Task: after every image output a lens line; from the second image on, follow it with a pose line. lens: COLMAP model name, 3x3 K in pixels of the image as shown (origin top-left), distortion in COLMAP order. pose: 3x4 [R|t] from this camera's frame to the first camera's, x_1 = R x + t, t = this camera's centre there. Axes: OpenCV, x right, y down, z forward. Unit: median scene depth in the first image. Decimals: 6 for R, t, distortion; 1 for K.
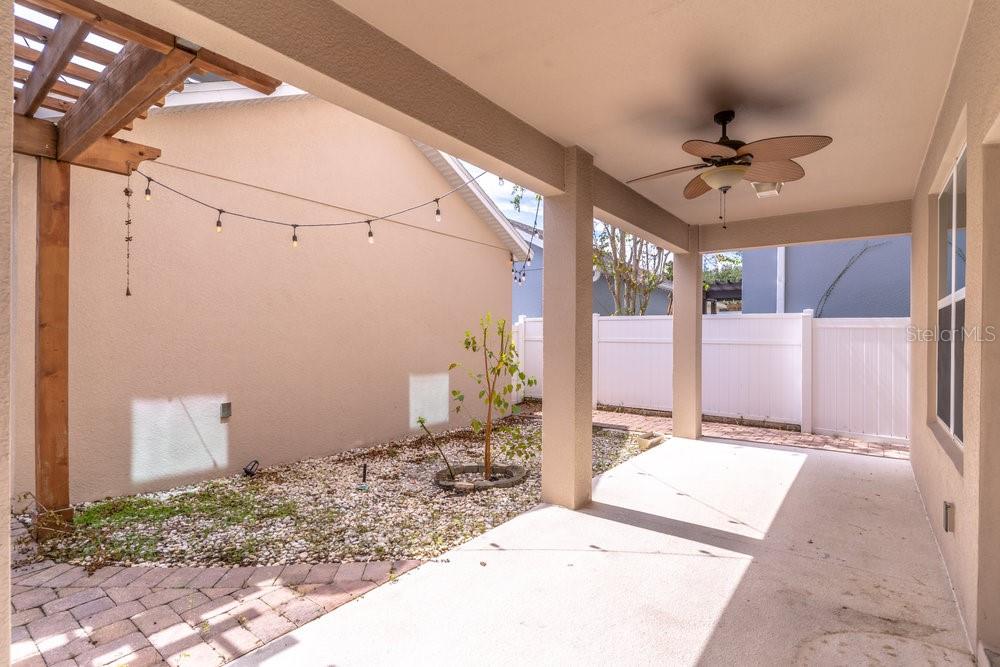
lens RADIAL K [[480.5, 0, 499.8], [0, 480.5, 337.0], [0, 0, 1]] dist [0.004237, -0.000183]
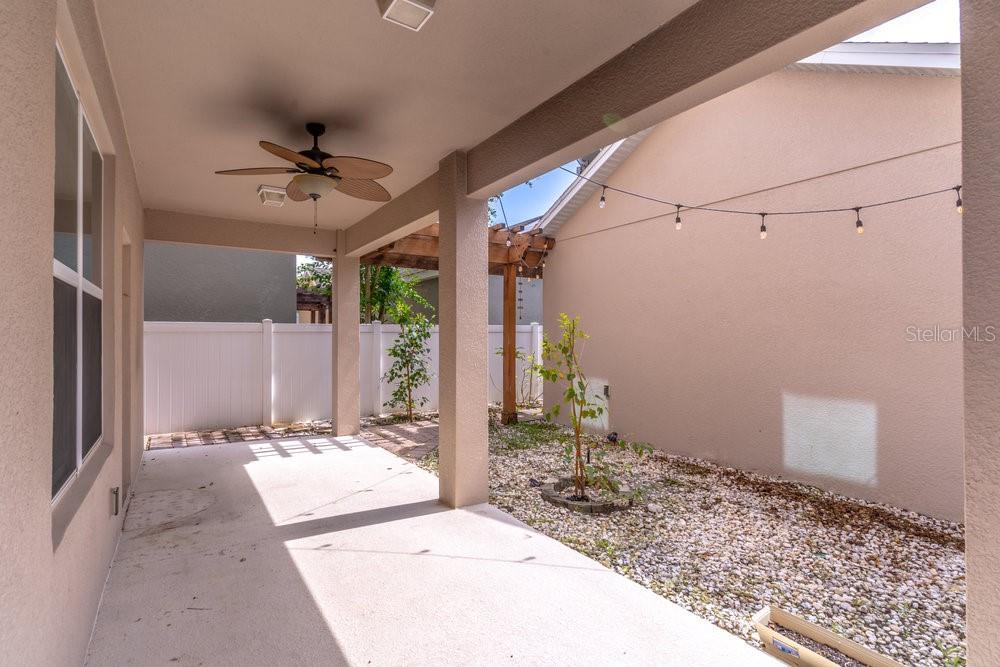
lens RADIAL K [[480.5, 0, 500.5], [0, 480.5, 335.6], [0, 0, 1]] dist [0.004237, -0.000183]
pose [[-0.317162, -0.010174, -0.948317, 1.367130], [-0.001163, 0.999946, -0.010340, 0.003608], [0.948371, -0.002177, -0.317157, 1.759873]]
